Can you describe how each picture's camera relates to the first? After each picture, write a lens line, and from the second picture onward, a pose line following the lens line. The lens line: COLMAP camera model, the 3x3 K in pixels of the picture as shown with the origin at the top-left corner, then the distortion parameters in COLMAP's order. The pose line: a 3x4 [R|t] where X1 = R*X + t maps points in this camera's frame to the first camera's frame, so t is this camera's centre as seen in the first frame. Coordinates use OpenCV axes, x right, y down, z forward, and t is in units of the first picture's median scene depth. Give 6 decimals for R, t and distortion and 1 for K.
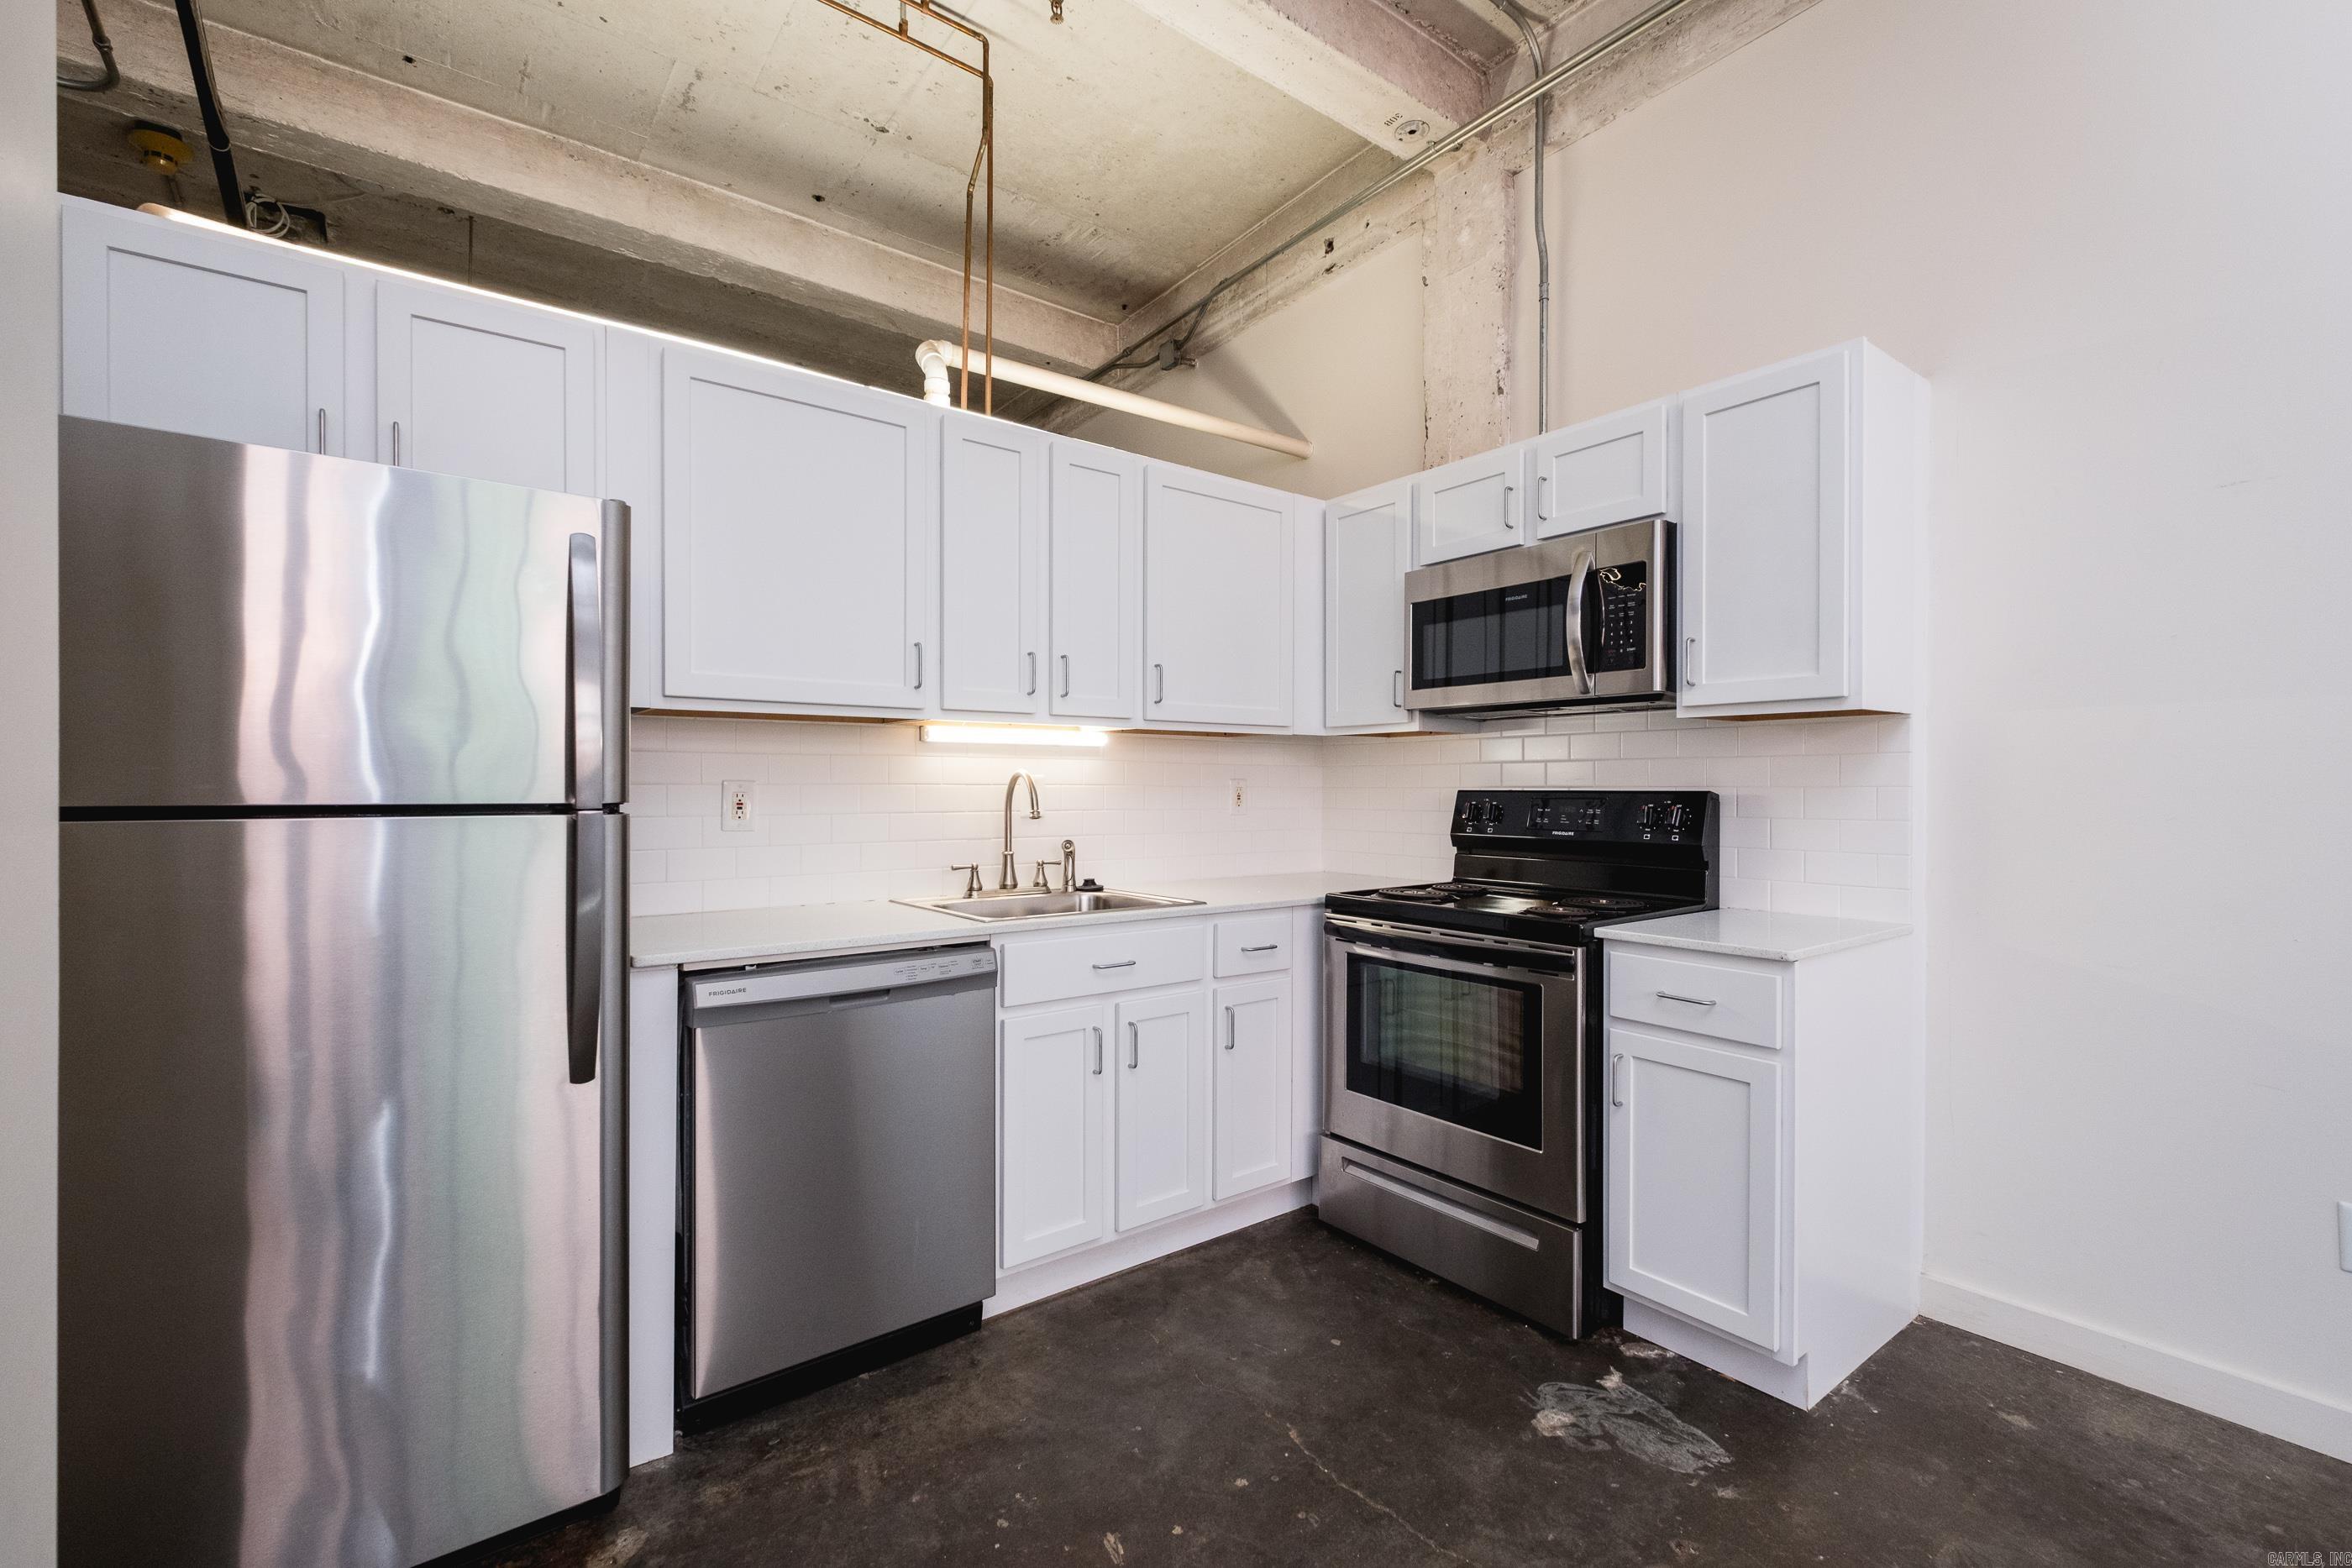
lens RADIAL K [[1011.0, 0, 1176.3], [0, 1011.0, 786.7], [0, 0, 1]] dist [0.009356, -0.004494]
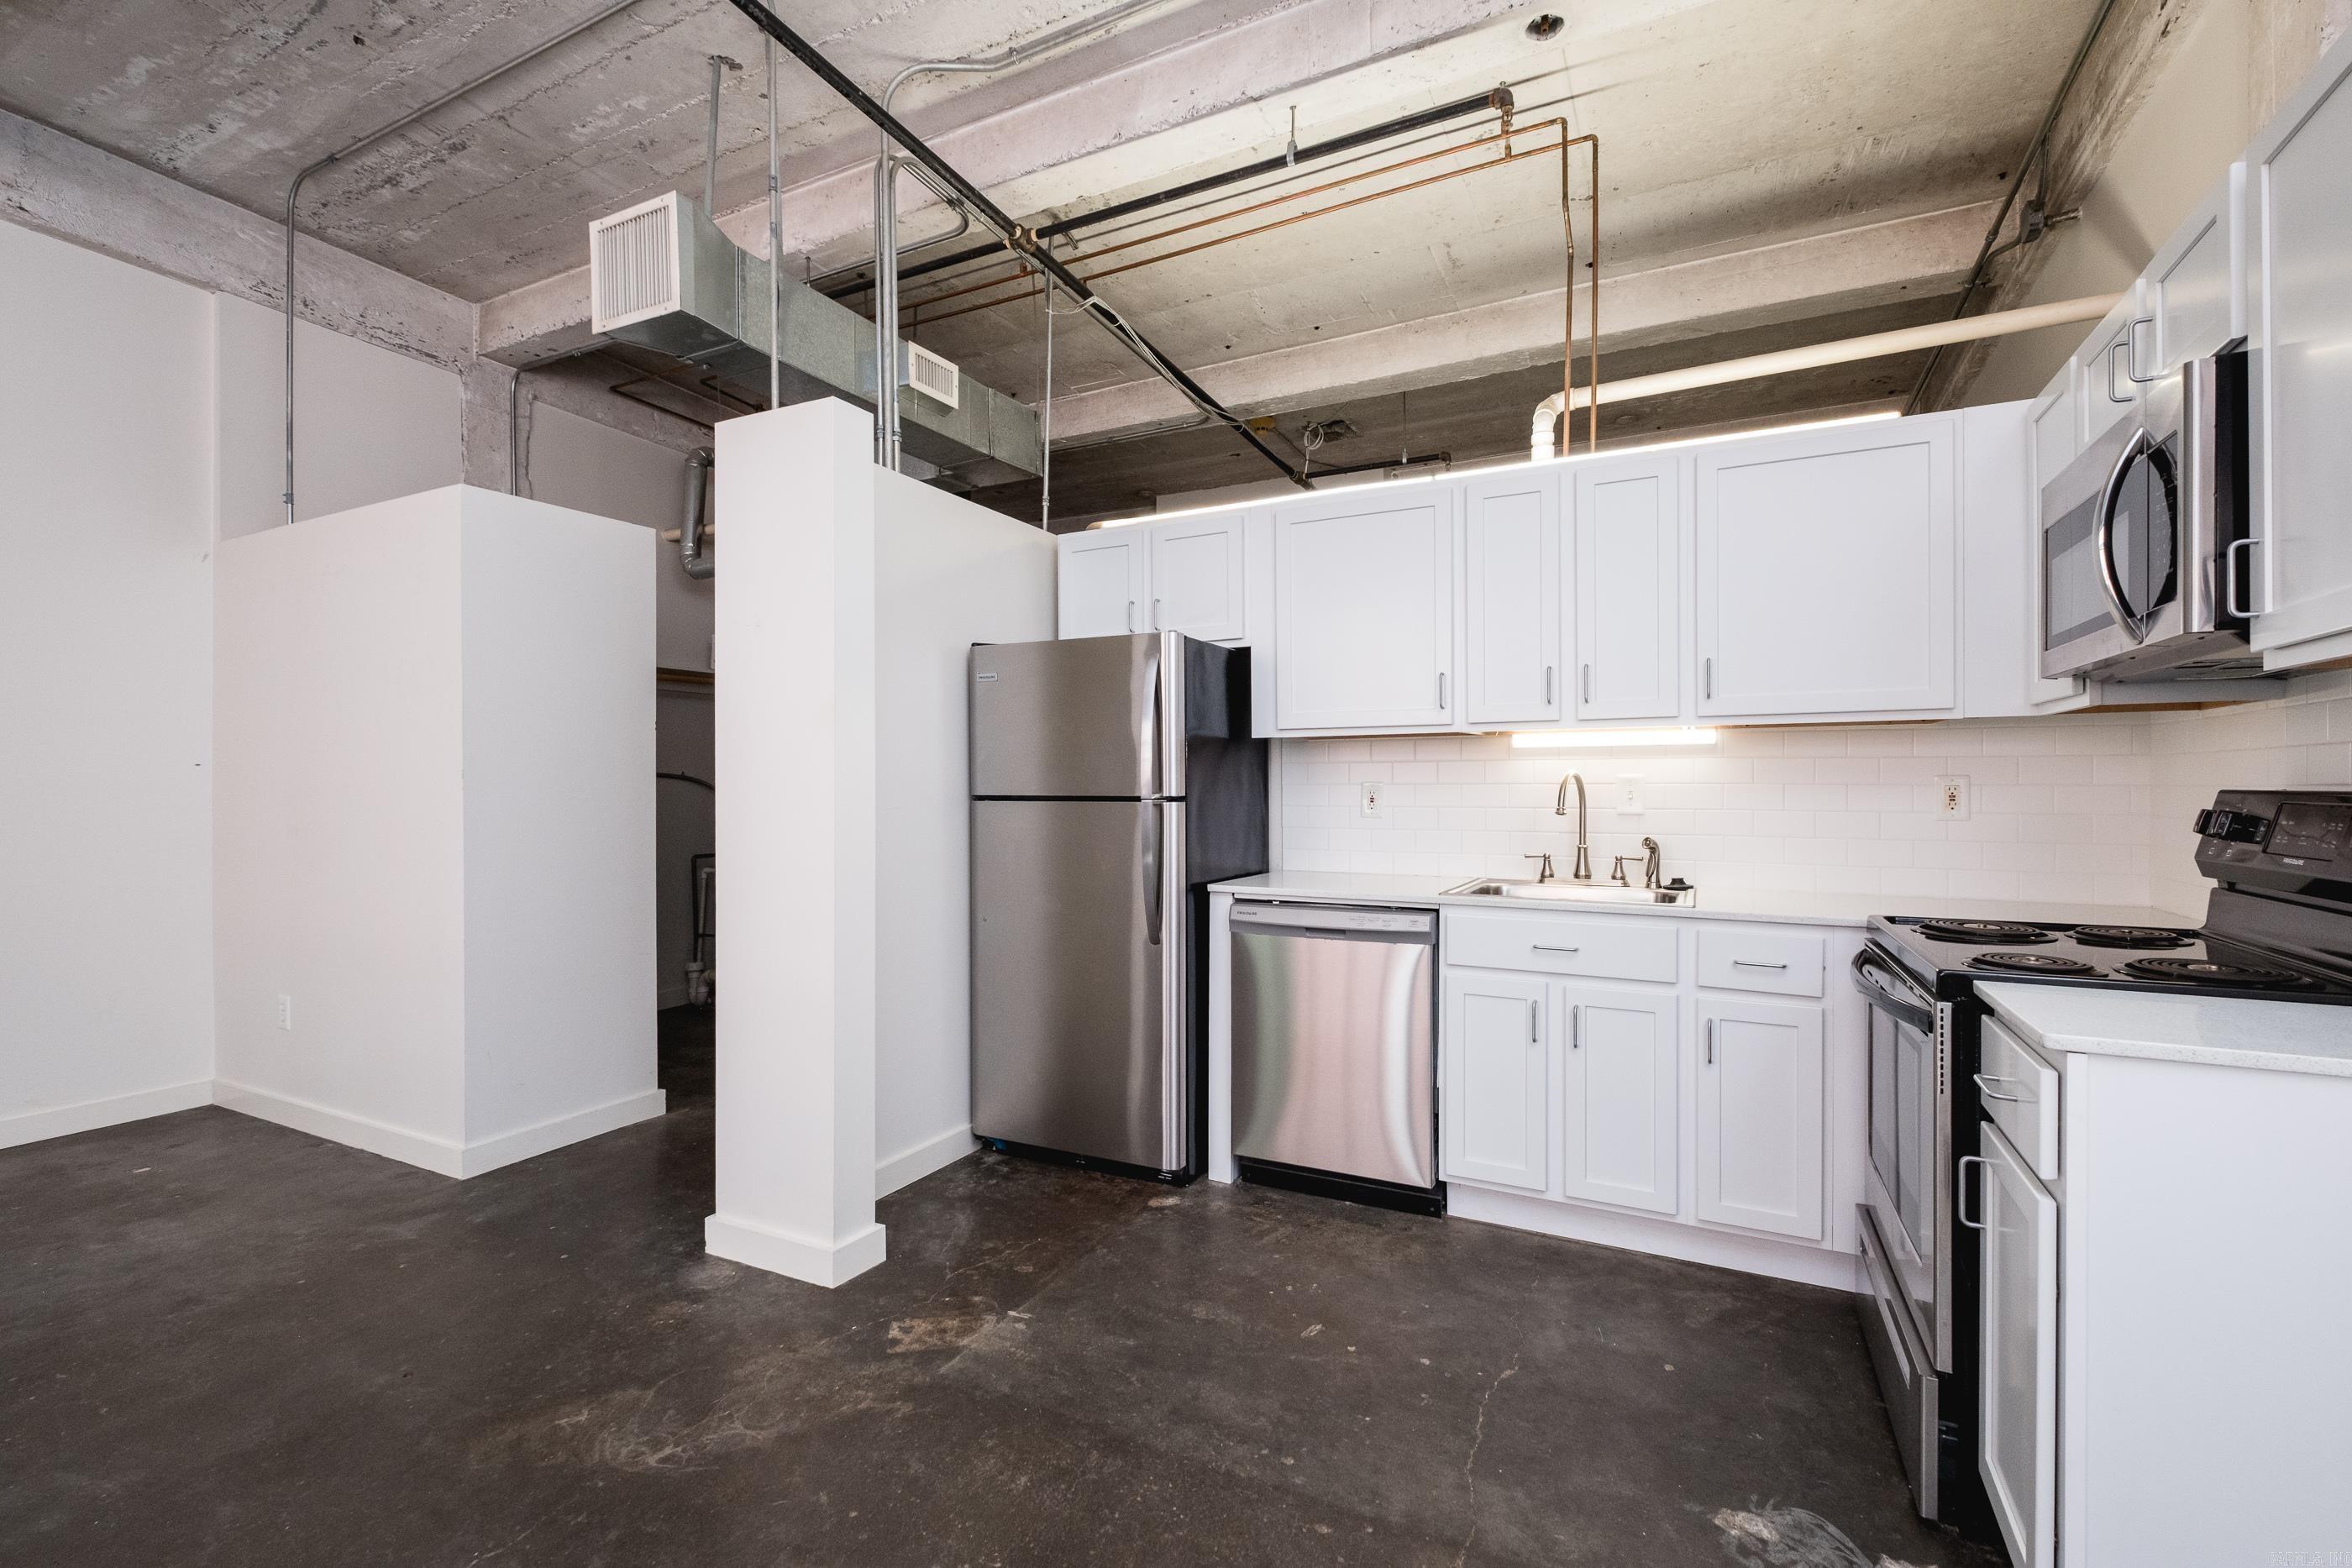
lens RADIAL K [[1022.6, 0, 1181.0], [0, 1022.6, 785.8], [0, 0, 1]] dist [0.009401, -0.005799]
pose [[0.426273, -0.000477, -0.904594, 0.658847], [0.001038, 0.999999, -0.000038, -0.000321], [0.904594, -0.000923, 0.426273, 0.136065]]
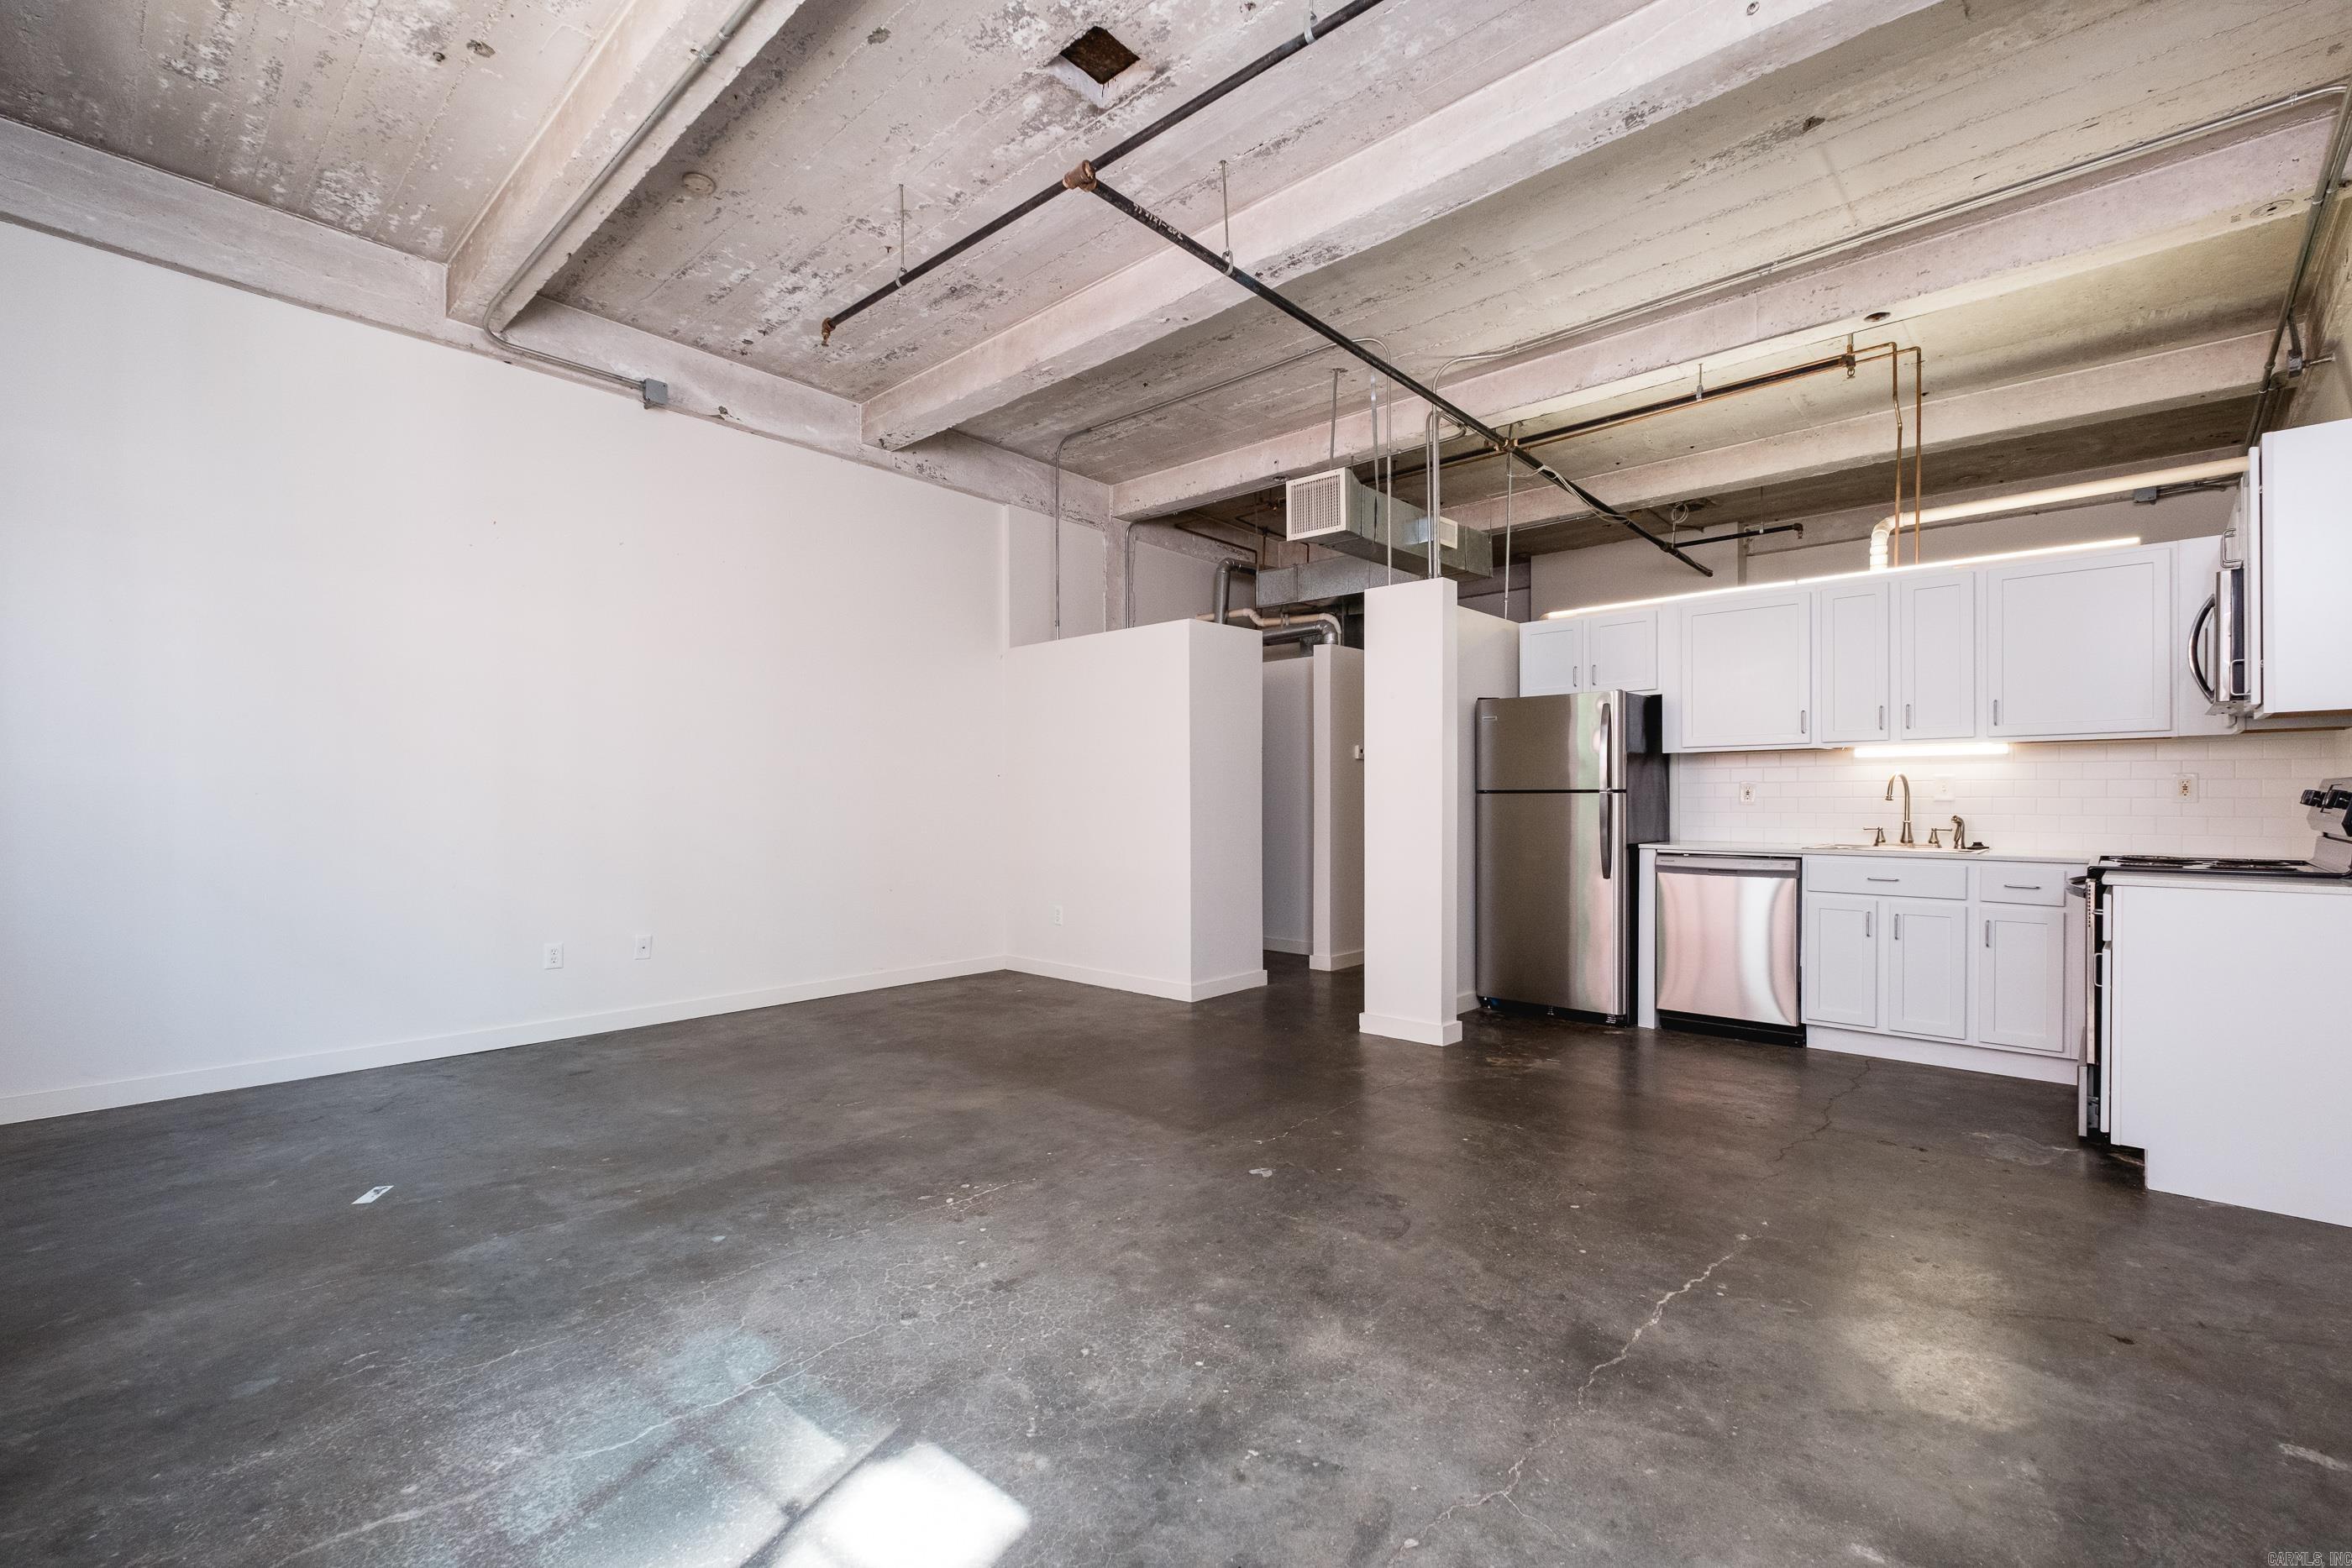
lens RADIAL K [[1024.0, 0, 1174.3], [0, 1024.0, 805.7], [0, 0, 1]] dist [0.010382, -0.008449]
pose [[0.162084, 0.006945, -0.986752, 1.321512], [0.001540, 0.999972, 0.007291, 0.024664], [0.986776, -0.002701, 0.162069, -0.468822]]
